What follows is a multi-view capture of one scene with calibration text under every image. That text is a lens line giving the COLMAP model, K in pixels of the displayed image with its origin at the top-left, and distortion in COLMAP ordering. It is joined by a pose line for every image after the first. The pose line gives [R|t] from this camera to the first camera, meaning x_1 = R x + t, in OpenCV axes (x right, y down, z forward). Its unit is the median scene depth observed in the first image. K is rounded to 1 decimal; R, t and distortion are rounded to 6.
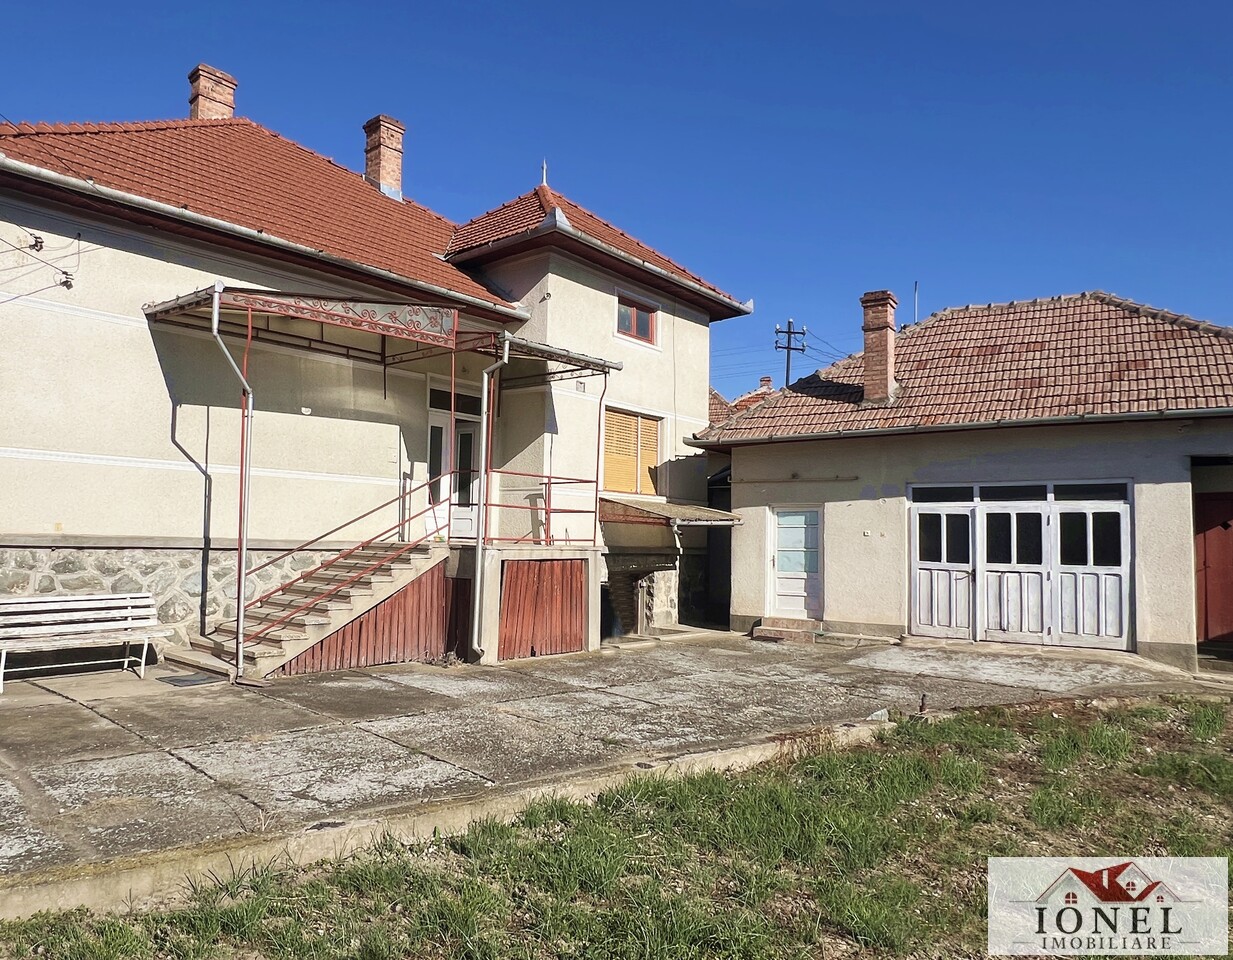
lens RADIAL K [[831.4, 0, 614.4], [0, 831.4, 485.3], [0, 0, 1]] dist [0.003853, -0.004253]
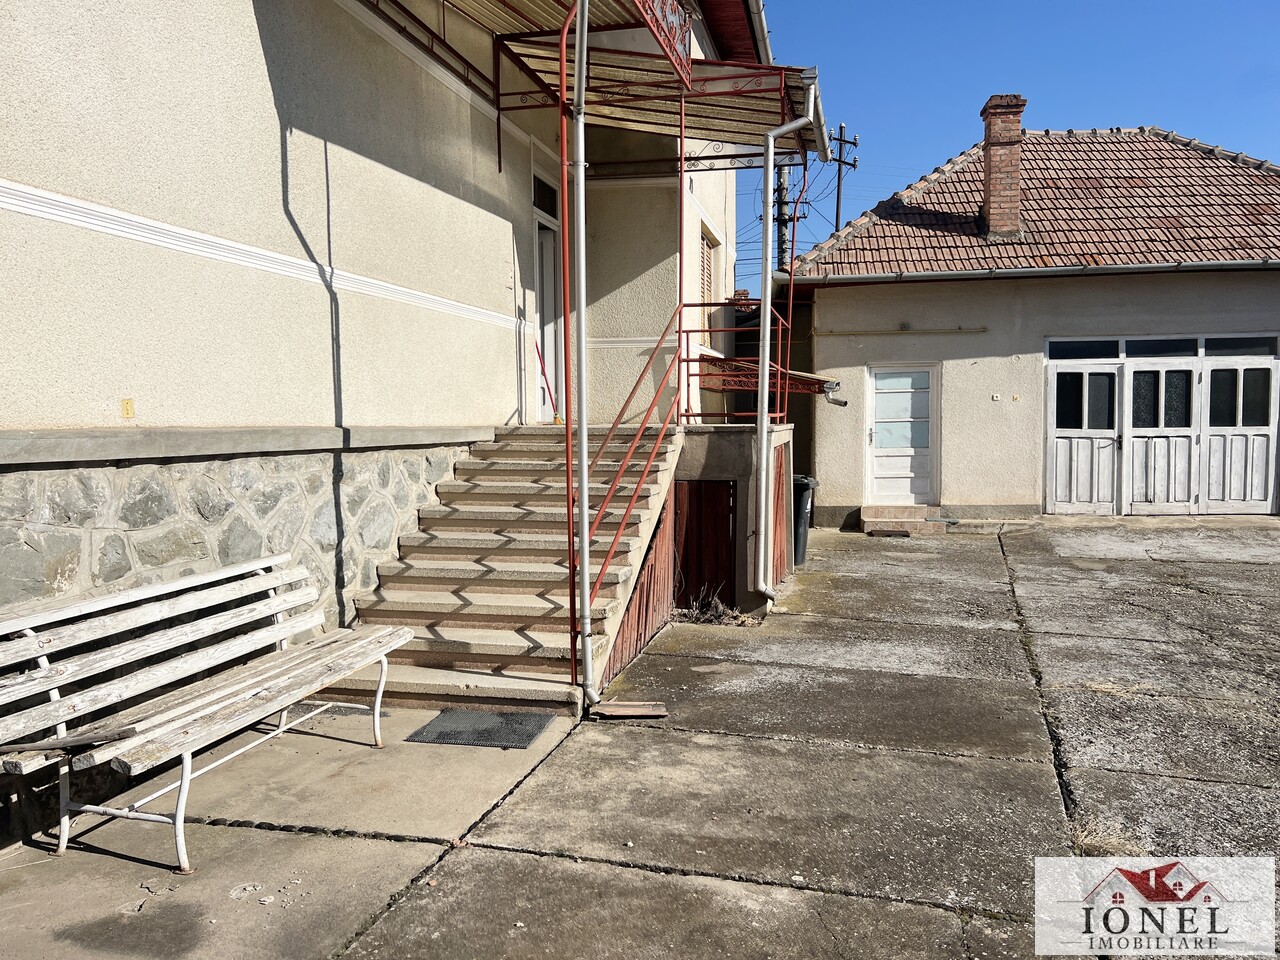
lens RADIAL K [[944.8, 0, 647.9], [0, 944.8, 458.7], [0, 0, 1]] dist [0.030823, -0.020565]
pose [[0.880386, -0.048432, 0.471779, -0.496734], [-0.004995, 0.993770, 0.111340, 0.016839], [-0.474232, -0.100379, 0.874659, 0.371099]]
